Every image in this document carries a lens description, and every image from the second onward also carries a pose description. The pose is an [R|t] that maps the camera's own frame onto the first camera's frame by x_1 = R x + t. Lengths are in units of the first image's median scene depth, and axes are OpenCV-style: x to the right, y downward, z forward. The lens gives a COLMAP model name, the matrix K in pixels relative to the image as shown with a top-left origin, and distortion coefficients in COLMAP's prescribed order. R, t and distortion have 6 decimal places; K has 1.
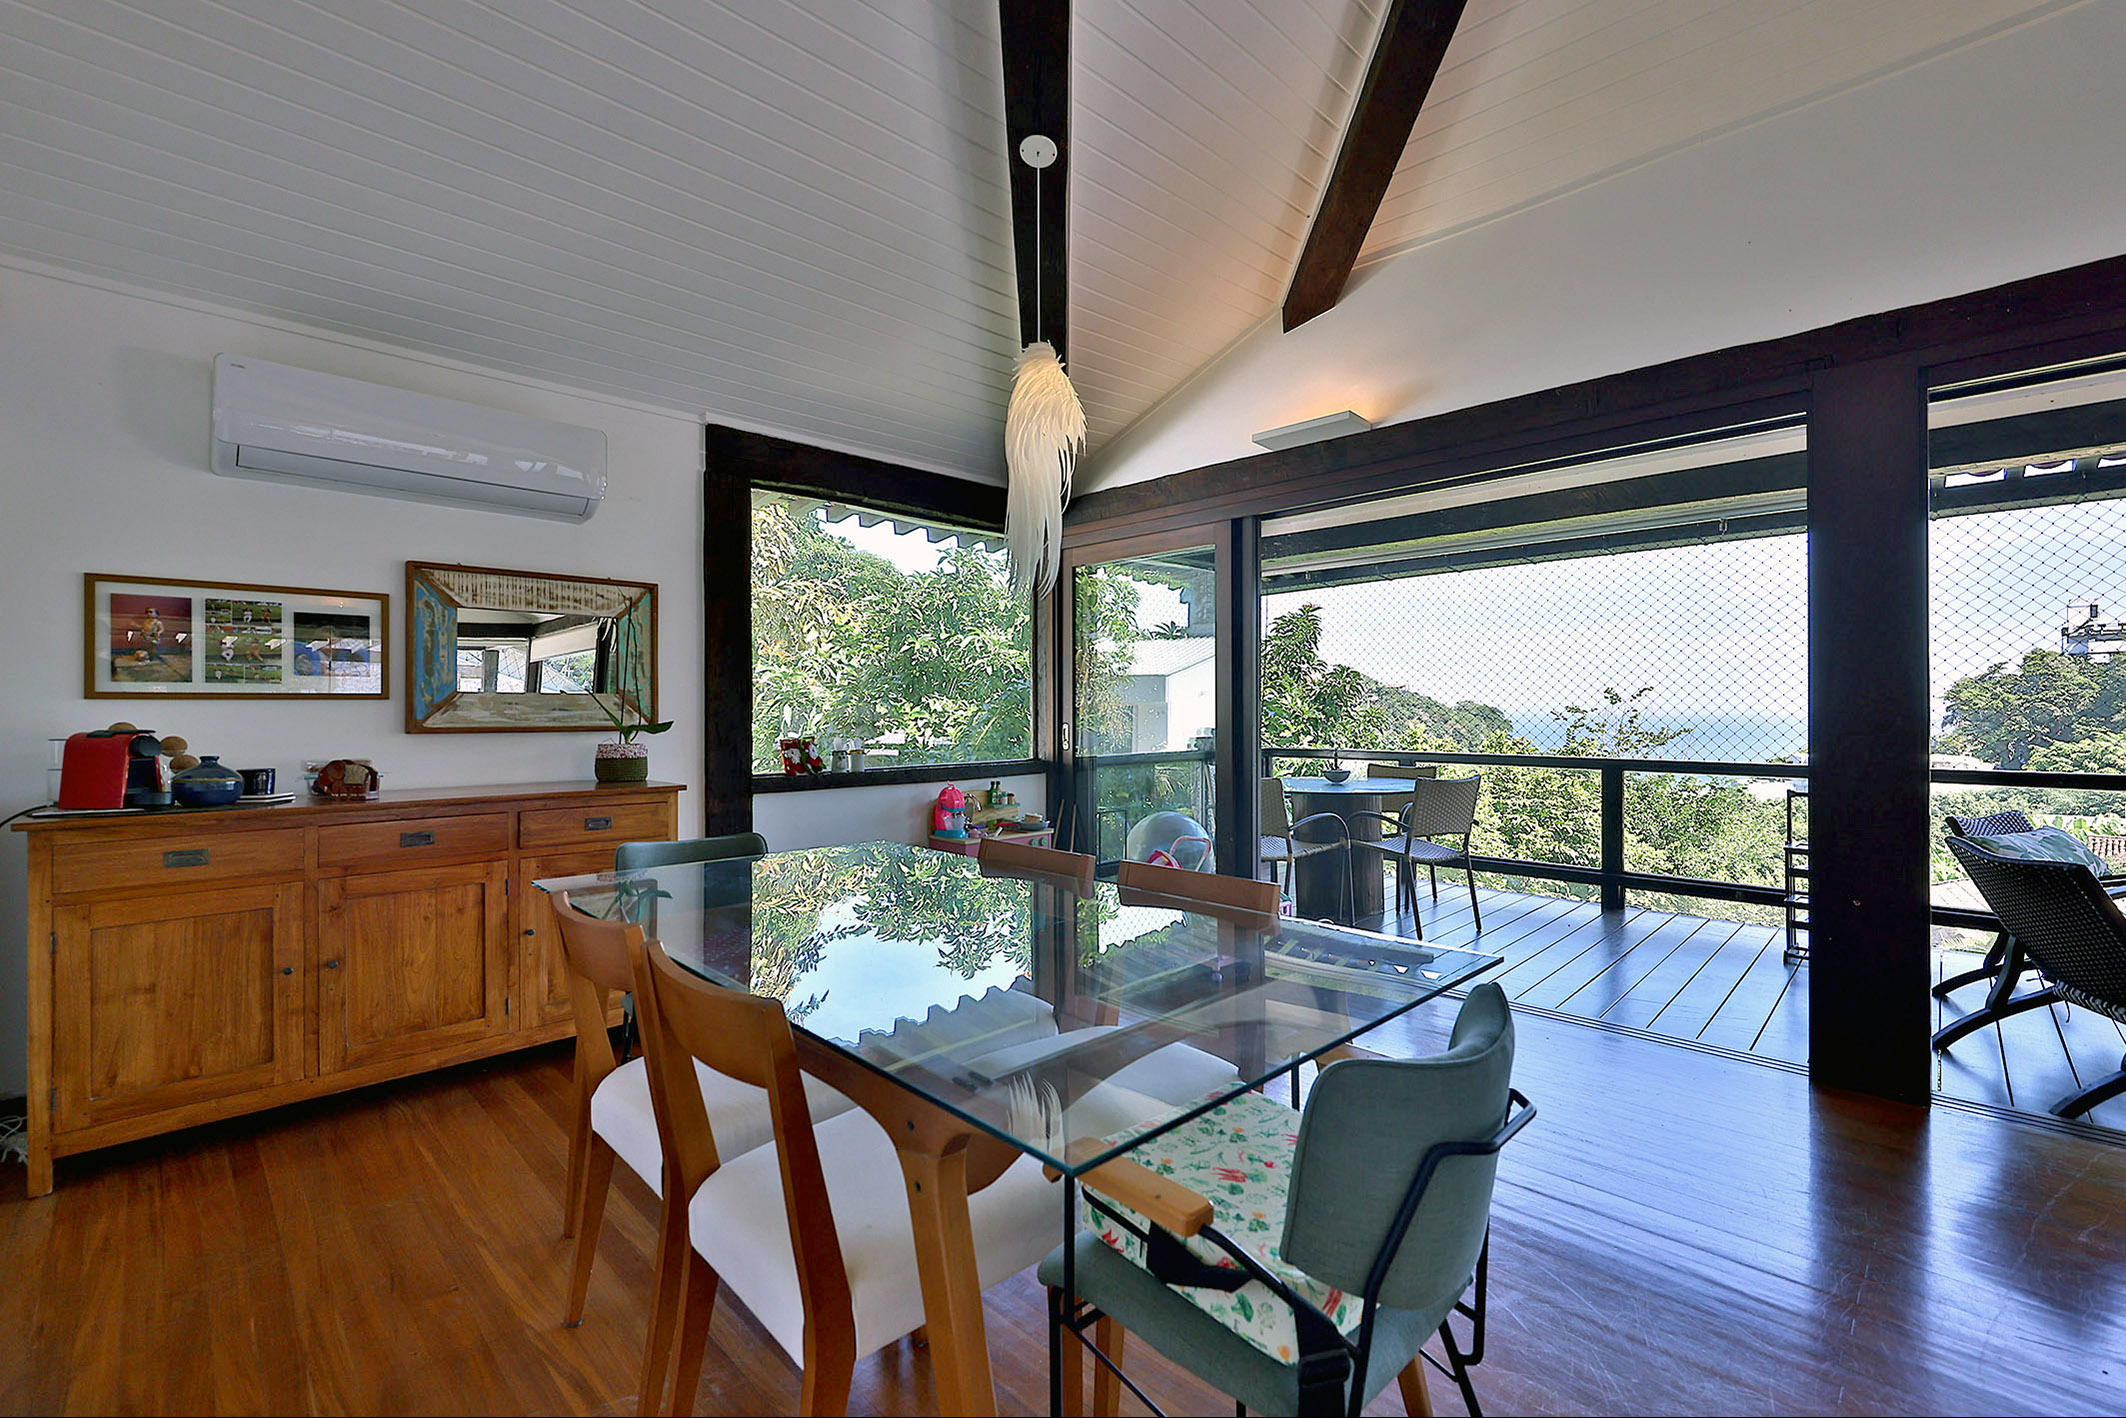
lens RADIAL K [[858.3, 0, 1075.7], [0, 858.3, 705.4], [0, 0, 1]] dist [-0.000098, 0.000208]
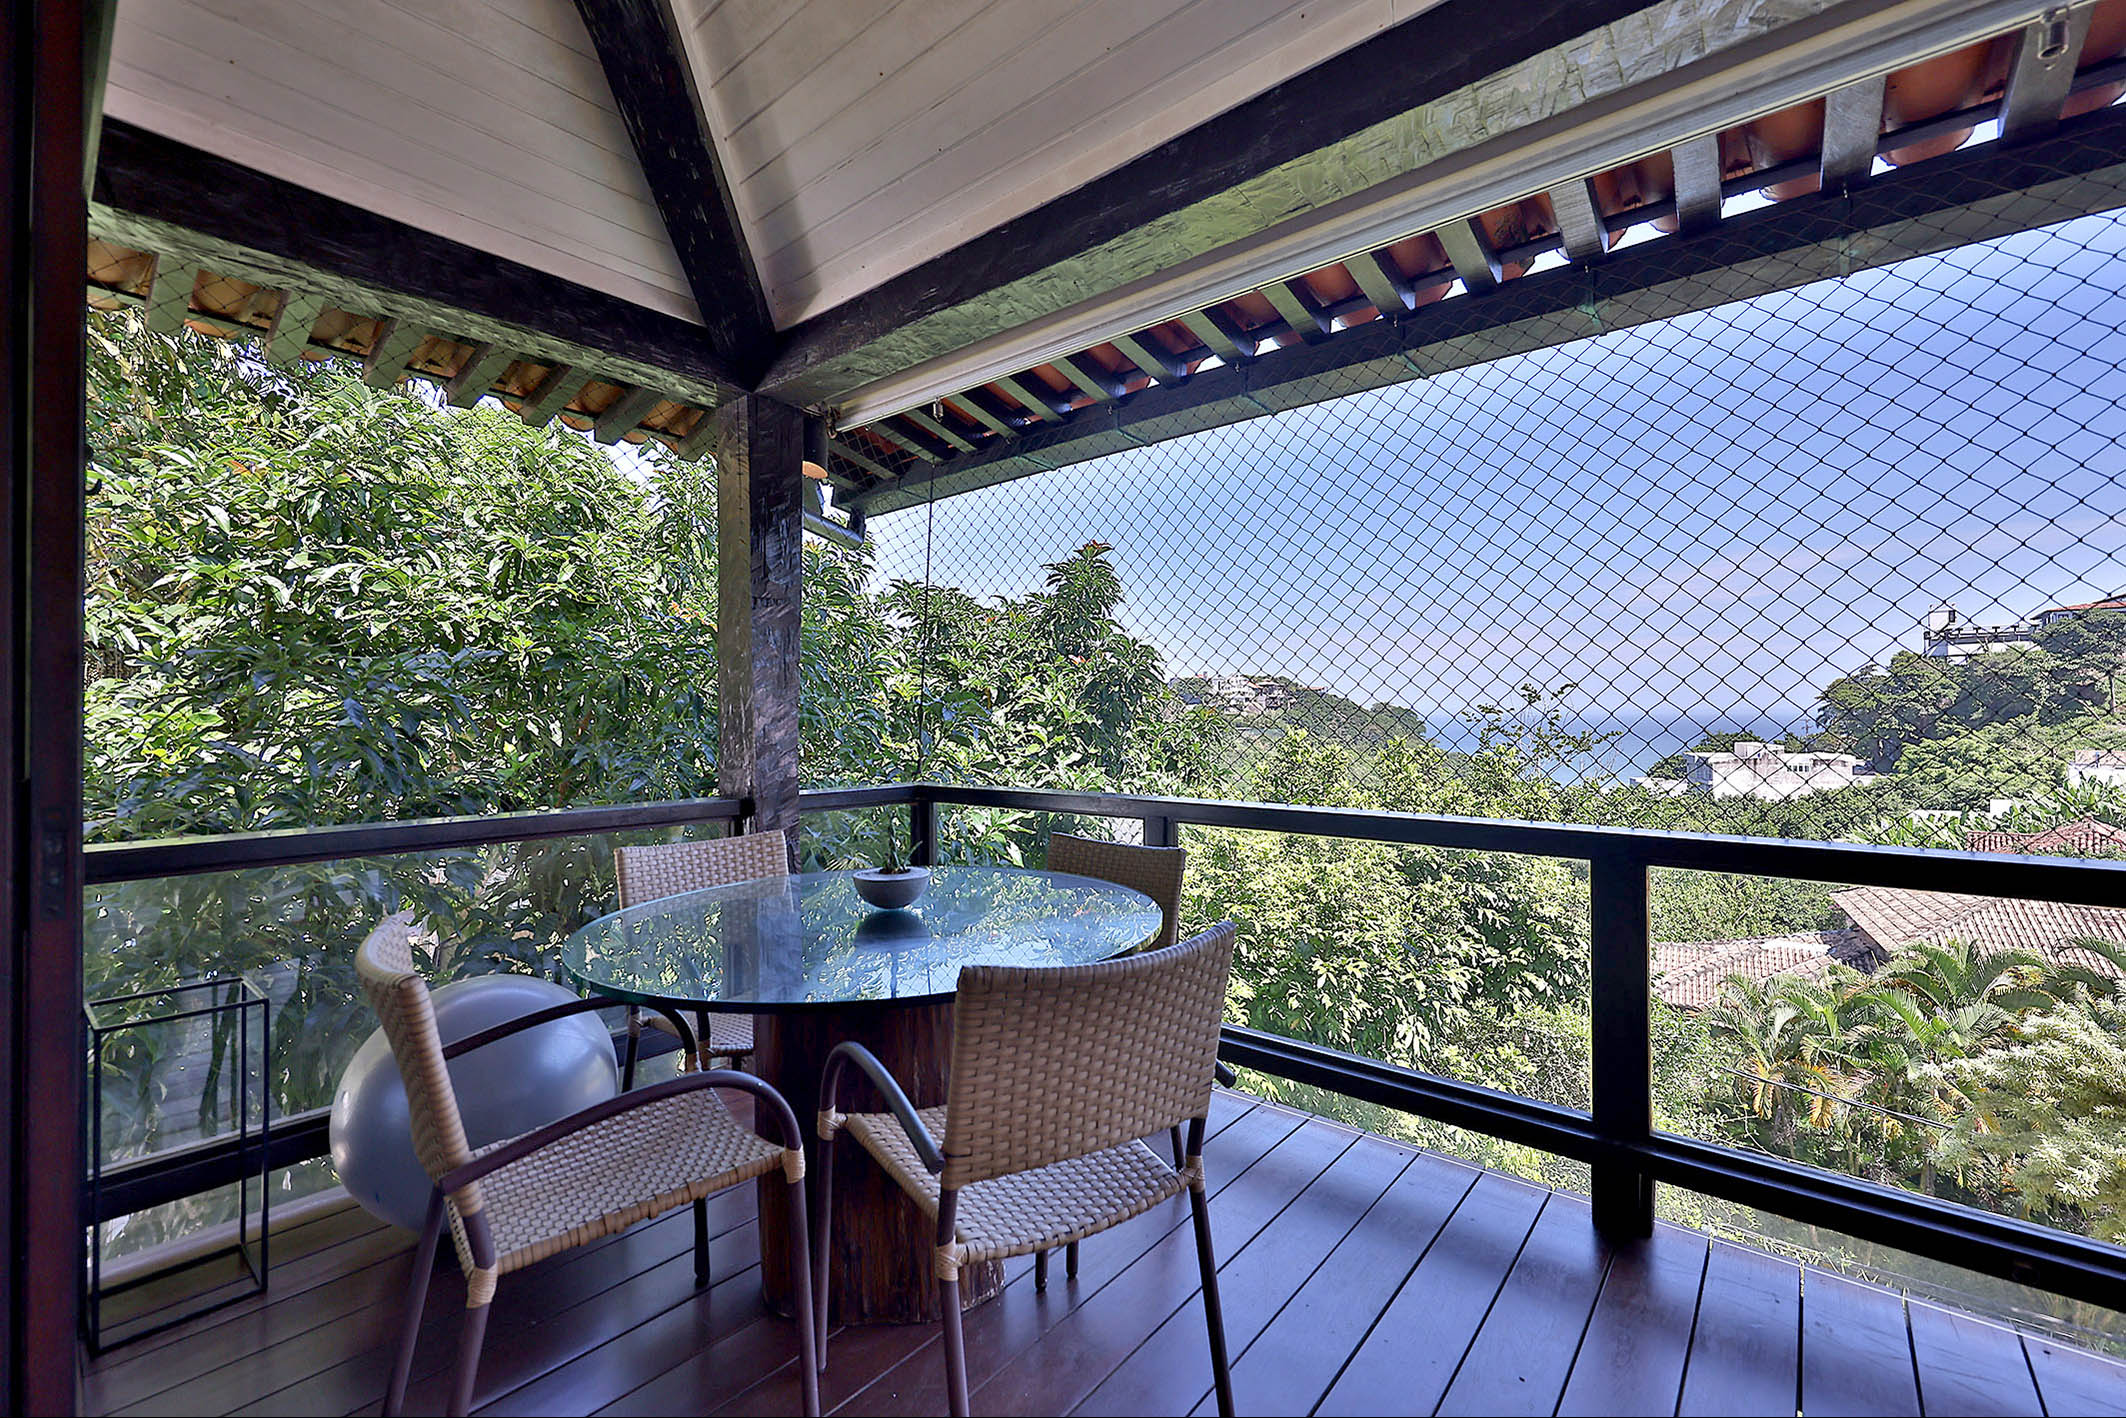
lens RADIAL K [[853.8, 0, 1051.7], [0, 853.8, 701.7], [0, 0, 1]] dist [-0.001392, 0.000067]
pose [[0.998235, -0.001726, 0.059362, 0.528571], [0.002042, 0.999984, -0.005268, 0.004743], [-0.059352, 0.005380, 0.998223, 0.961805]]
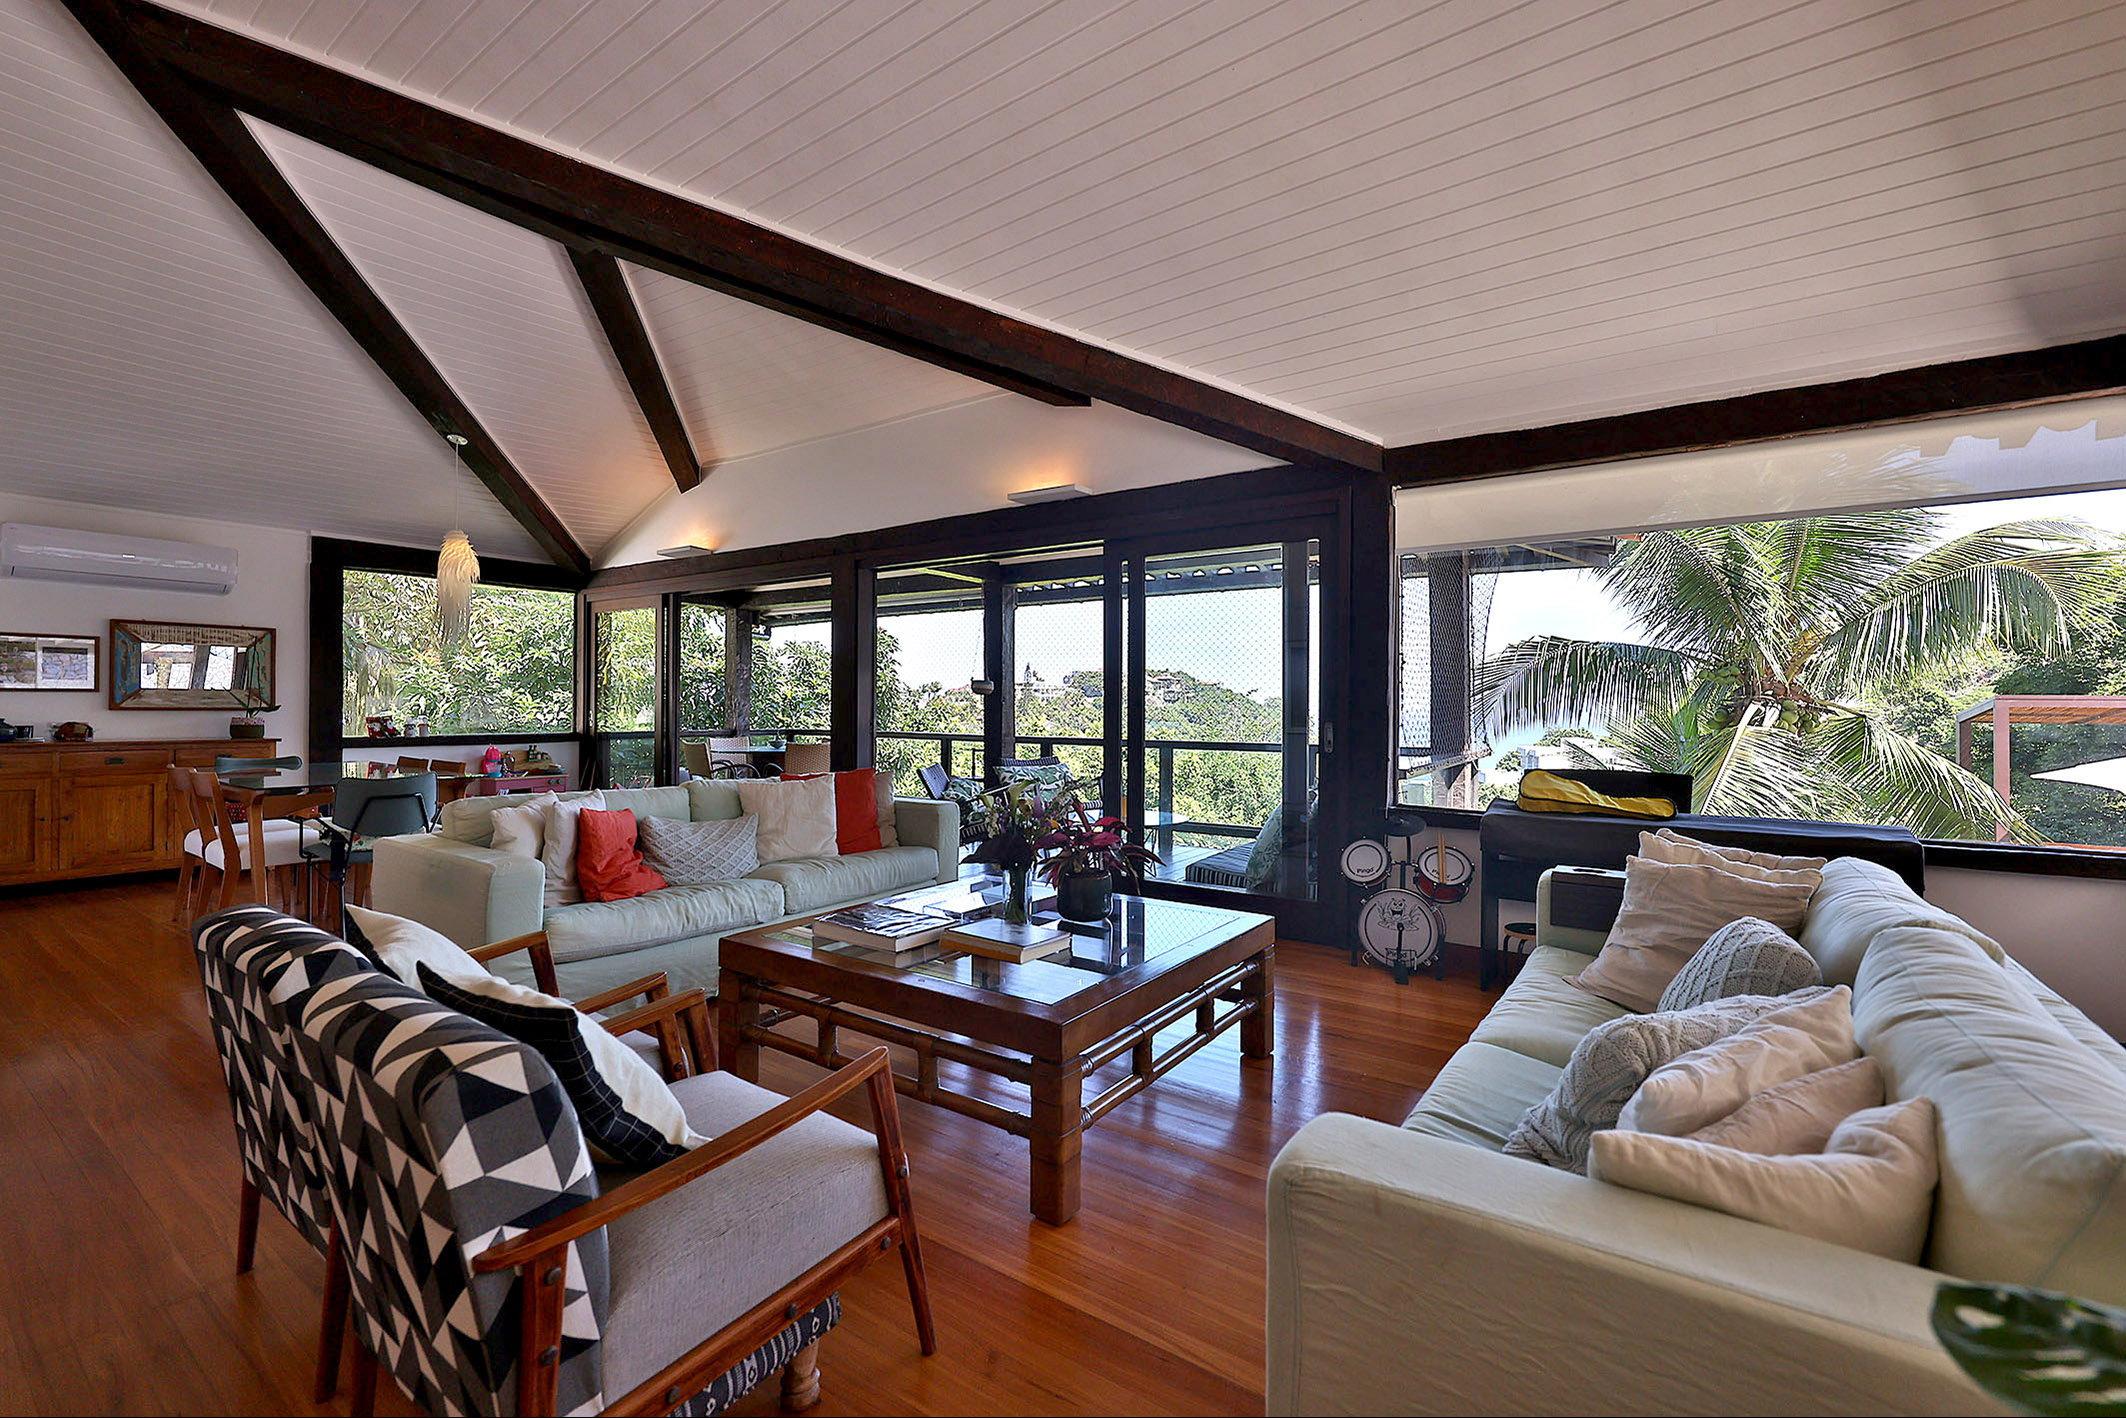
lens RADIAL K [[853.8, 0, 1051.7], [0, 853.8, 701.7], [0, 0, 1]] dist [-0.001392, 0.000067]
pose [[0.985975, 0.008567, 0.166675, 0.825100], [-0.008587, 0.999963, -0.000598, -0.002046], [-0.166674, -0.000842, 0.986012, -1.036747]]
